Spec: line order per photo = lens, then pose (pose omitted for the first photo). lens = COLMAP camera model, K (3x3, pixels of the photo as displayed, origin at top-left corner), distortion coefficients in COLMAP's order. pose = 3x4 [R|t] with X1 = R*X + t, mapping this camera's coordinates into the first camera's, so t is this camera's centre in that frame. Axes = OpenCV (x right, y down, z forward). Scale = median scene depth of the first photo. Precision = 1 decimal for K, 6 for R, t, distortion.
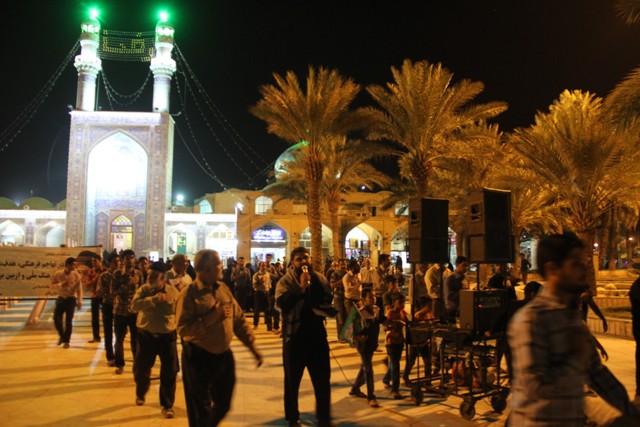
lens RADIAL K [[533.0, 0, 321.5], [0, 533.0, 216.7], [0, 0, 1]] dist [-0.142069, 0.076374]
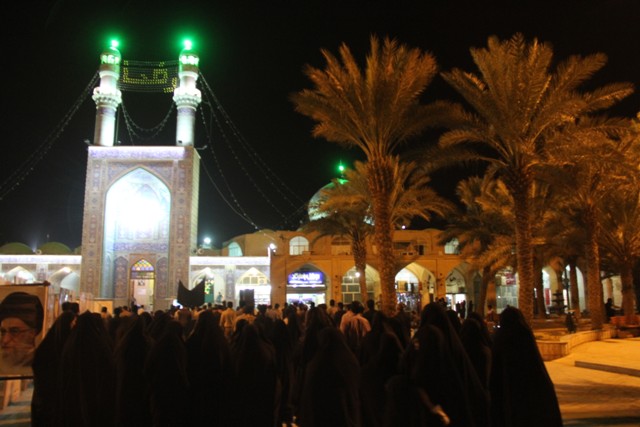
lens RADIAL K [[533.0, 0, 318.0], [0, 533.0, 209.5], [0, 0, 1]] dist [-0.142069, 0.076374]
pose [[0.997771, -0.028085, -0.060526, -0.022666], [0.021829, 0.994580, -0.101656, 0.010006], [0.063053, 0.100108, 0.992977, 0.113013]]
